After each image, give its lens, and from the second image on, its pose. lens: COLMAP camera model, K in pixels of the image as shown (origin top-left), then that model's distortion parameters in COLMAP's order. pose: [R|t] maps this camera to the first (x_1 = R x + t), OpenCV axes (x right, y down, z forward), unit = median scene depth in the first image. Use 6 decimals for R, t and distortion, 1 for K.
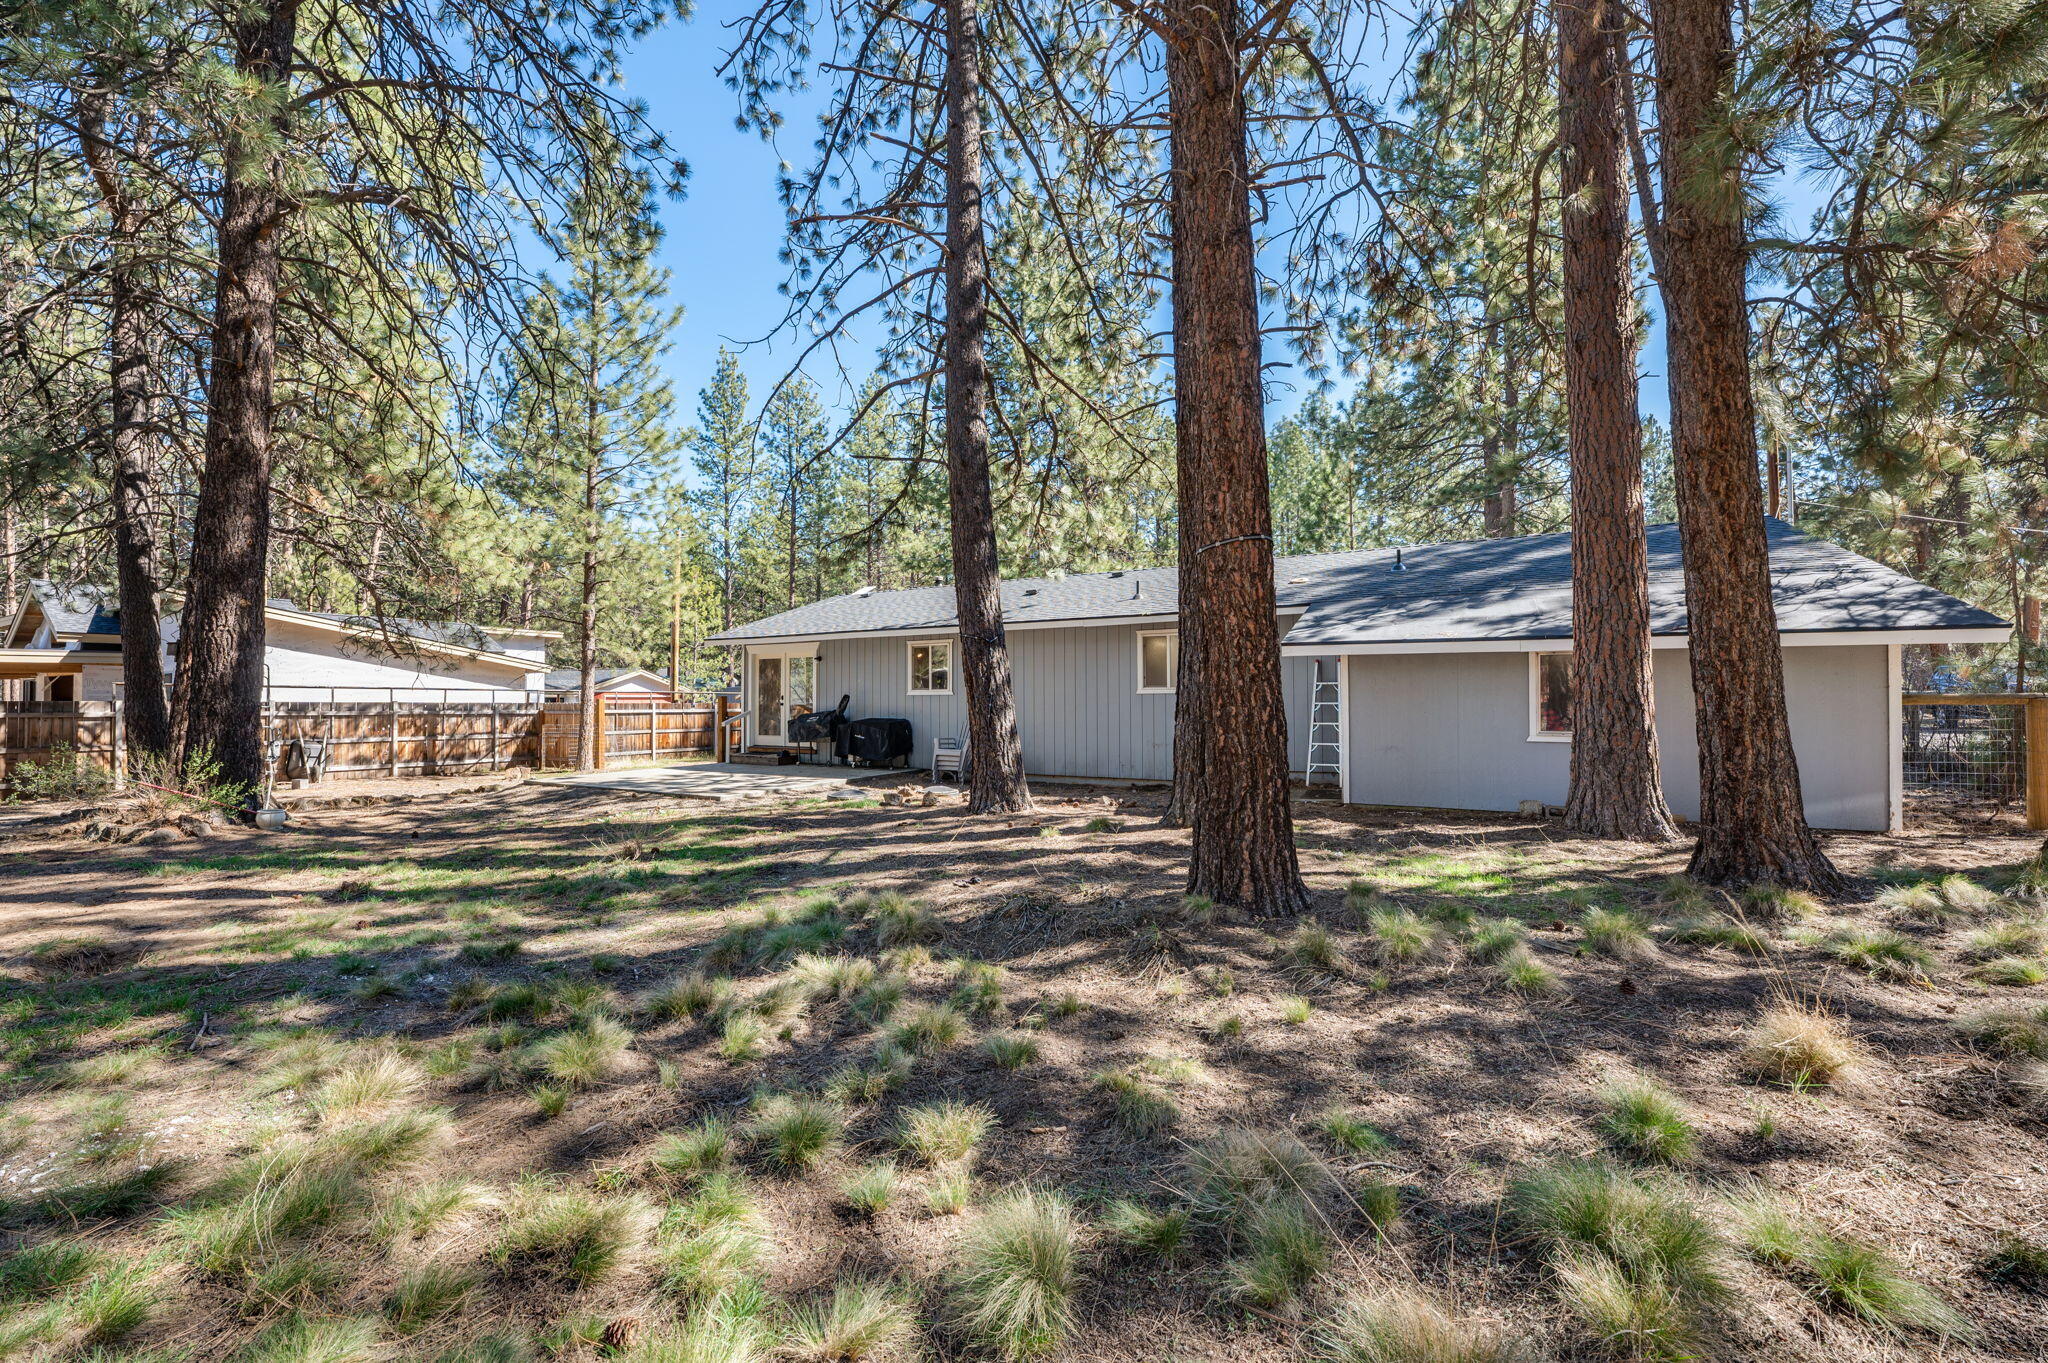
lens RADIAL K [[826.6, 0, 1024.0], [0, 826.6, 681.5], [0, 0, 1]] dist [-0.000803, -0.000064]
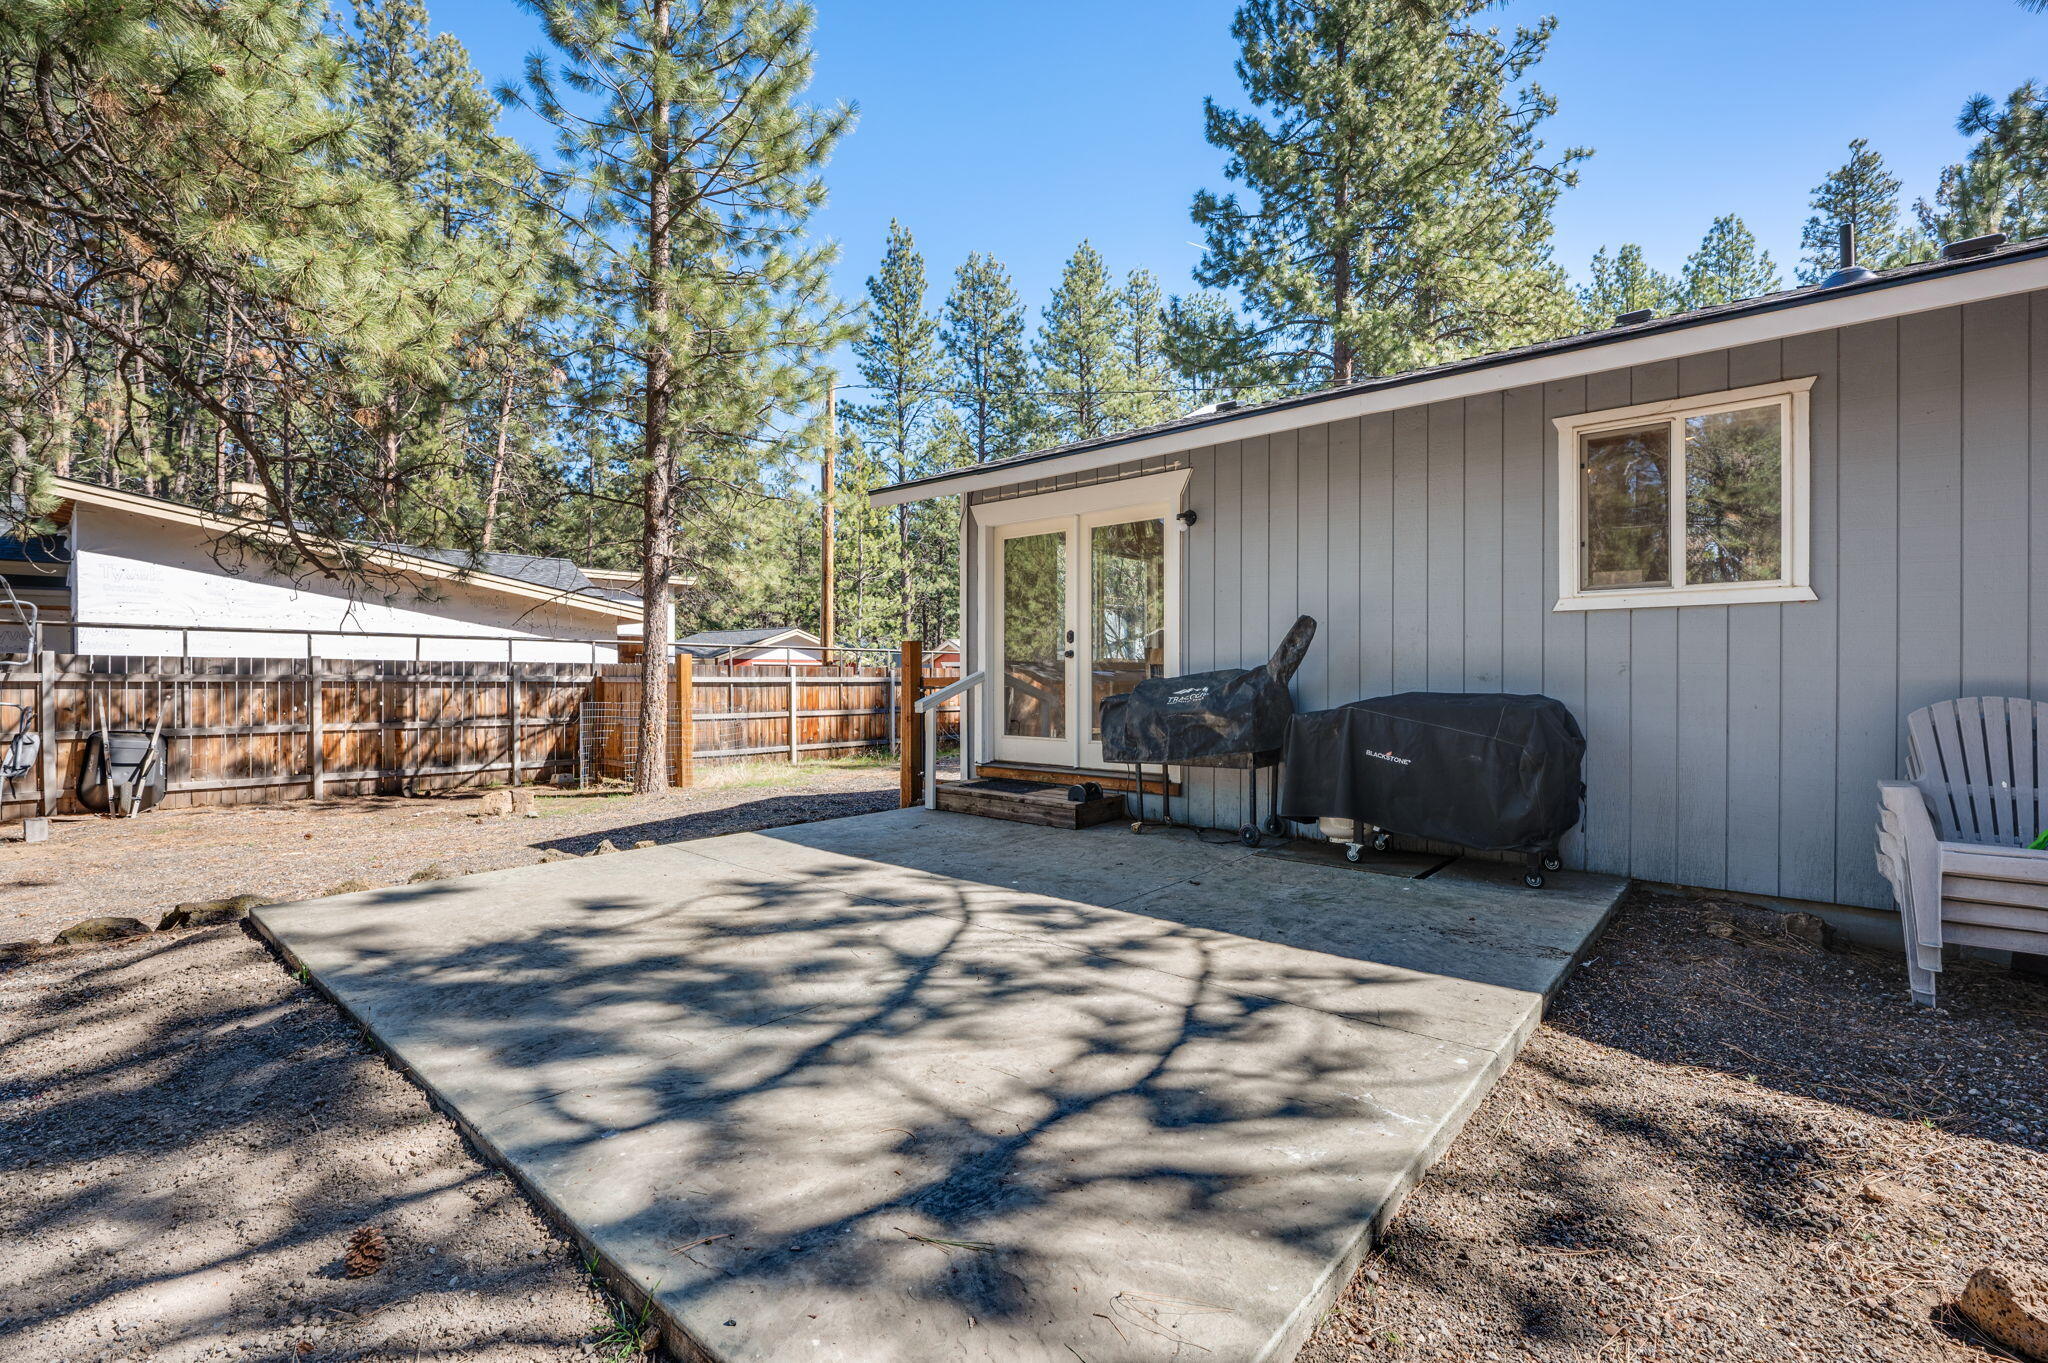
lens RADIAL K [[826.6, 0, 1024.0], [0, 826.6, 681.5], [0, 0, 1]] dist [-0.000803, -0.000064]
pose [[0.981158, 0.001505, -0.193200, -0.208726], [0.003909, 0.999610, 0.027636, 0.026414], [0.193167, -0.027870, 0.980770, 0.551851]]
